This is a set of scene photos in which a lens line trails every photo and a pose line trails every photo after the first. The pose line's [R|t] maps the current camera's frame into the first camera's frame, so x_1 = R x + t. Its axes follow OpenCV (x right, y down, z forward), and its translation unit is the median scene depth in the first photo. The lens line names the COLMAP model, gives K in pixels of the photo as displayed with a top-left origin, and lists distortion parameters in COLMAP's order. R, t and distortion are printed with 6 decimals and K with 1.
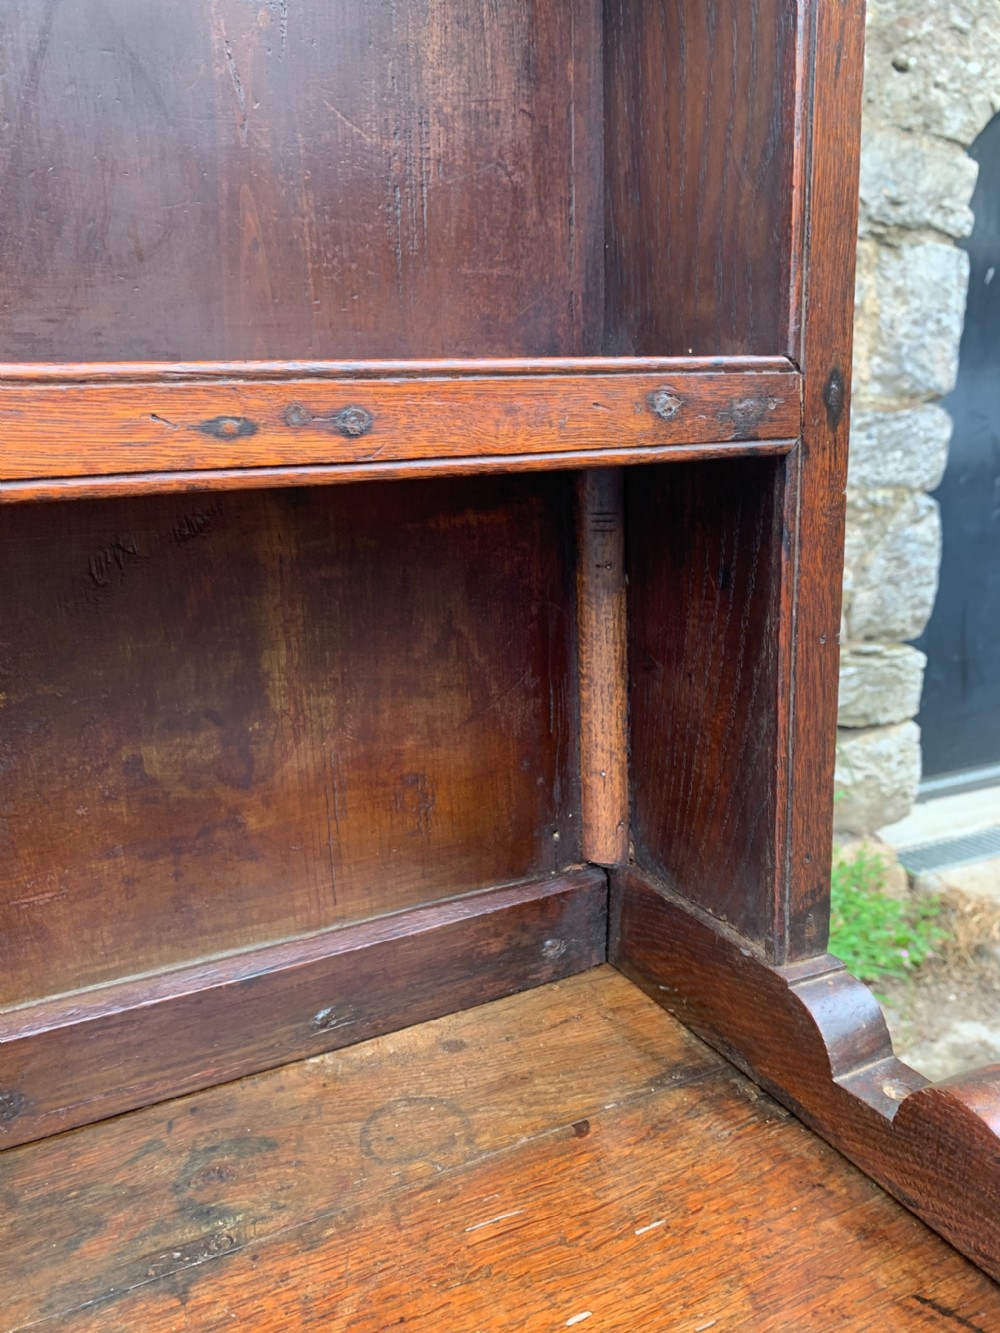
lens RADIAL K [[1021.5, 0, 484.8], [0, 1021.5, 687.8], [0, 0, 1]] dist [0.041285, -0.038697]
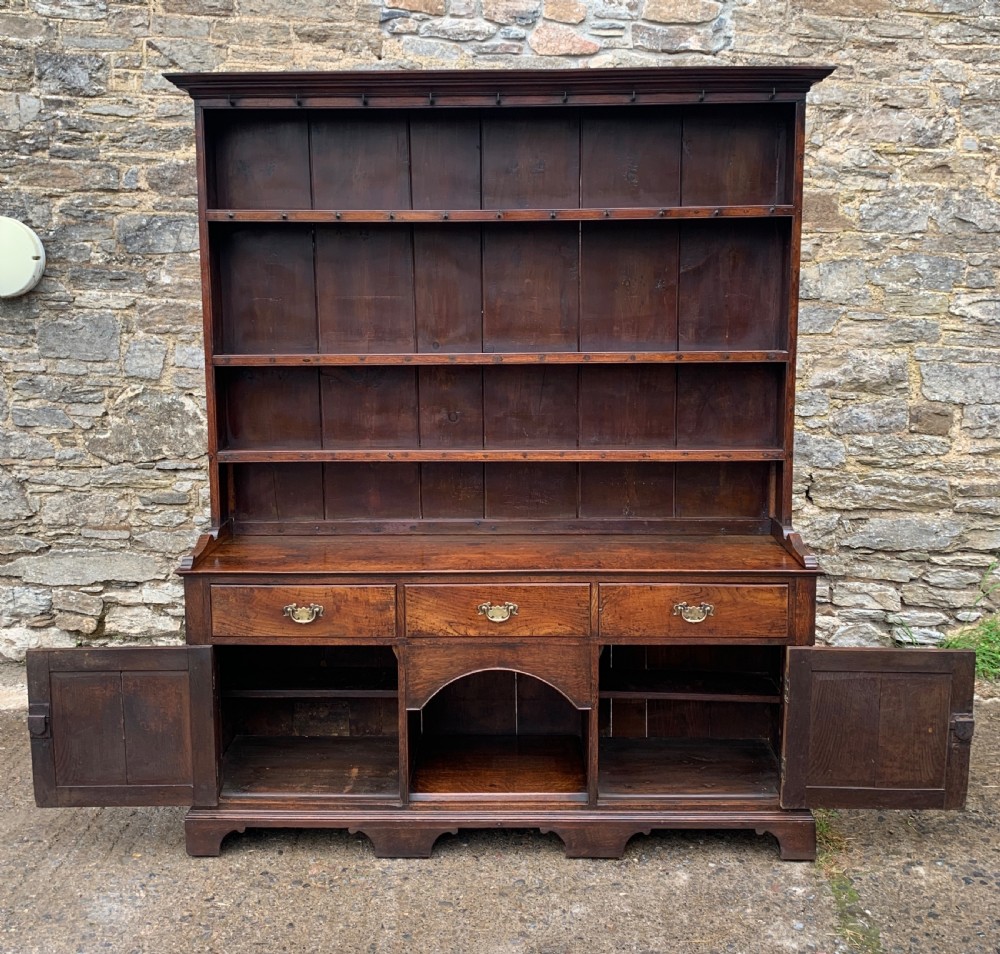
lens RADIAL K [[1048.3, 0, 485.5], [0, 1048.3, 432.9], [0, 0, 1]] dist [0.033136, 0.000000]
pose [[0.882528, 0.093060, -0.460960, 1.798745], [-0.136469, 0.988723, -0.061670, 0.355131], [0.450023, 0.117332, 0.885275, -6.692768]]
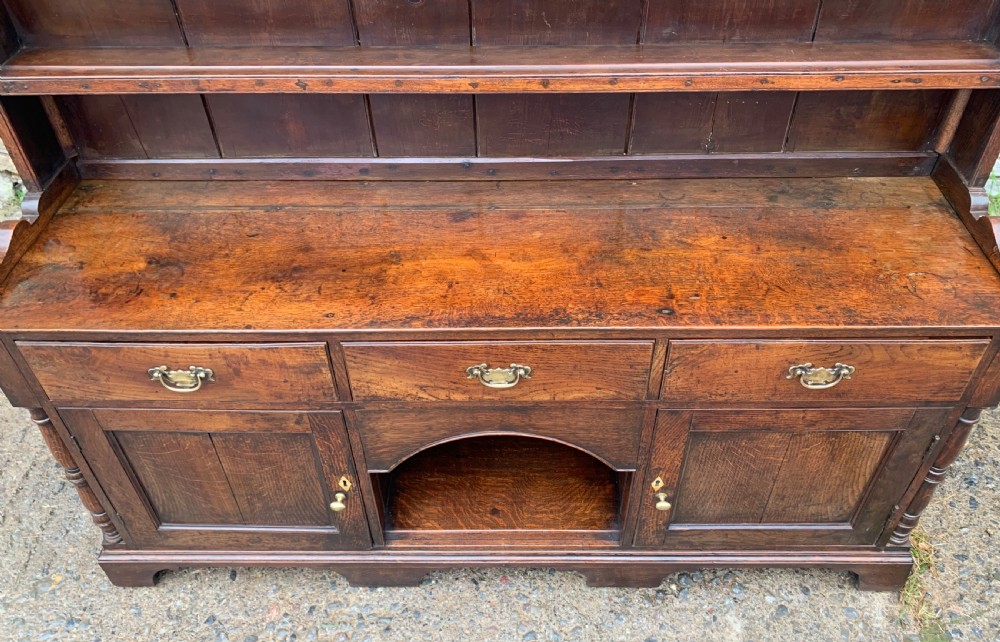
lens RADIAL K [[767.4, 0, 501.4], [0, 767.4, 258.2], [0, 0, 1]] dist [0.026757, -0.021158]
pose [[0.889112, 0.312814, -0.334106, -0.307531], [-0.125751, 0.868851, 0.478837, -0.812660], [0.440075, -0.383726, 0.811843, -2.731327]]
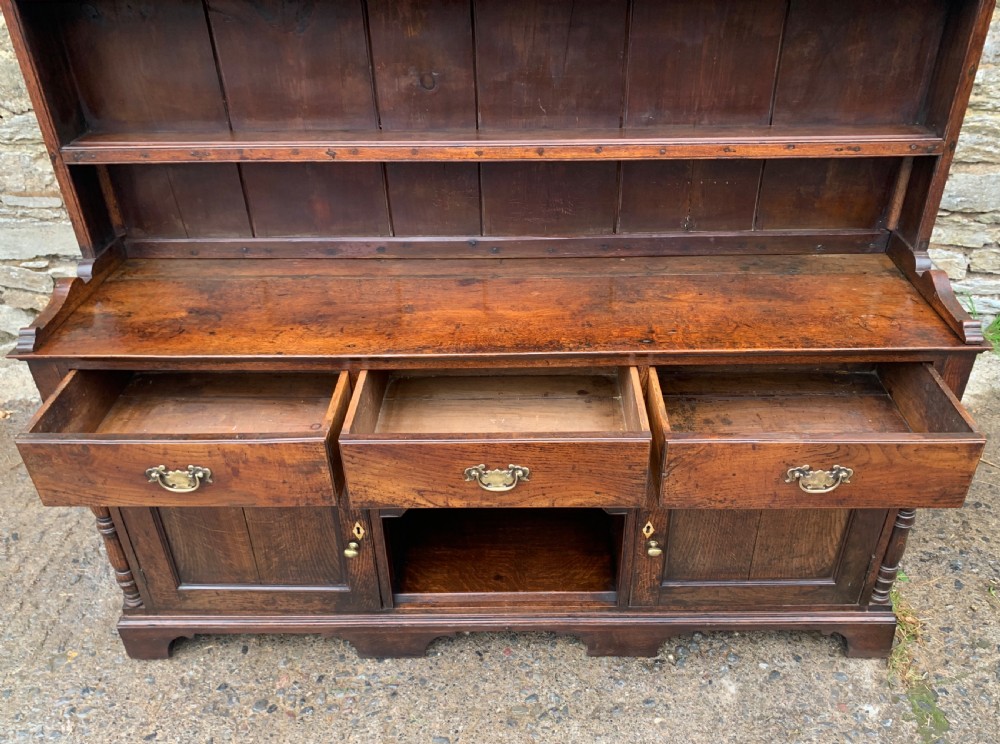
lens RADIAL K [[811.5, 0, 517.6], [0, 811.5, 387.1], [0, 0, 1]] dist [0.038295, -0.042543]
pose [[0.891461, 0.267885, -0.365425, 0.183864], [-0.127588, 0.922283, 0.364851, -0.338456], [0.434763, -0.278626, 0.856358, -3.486103]]
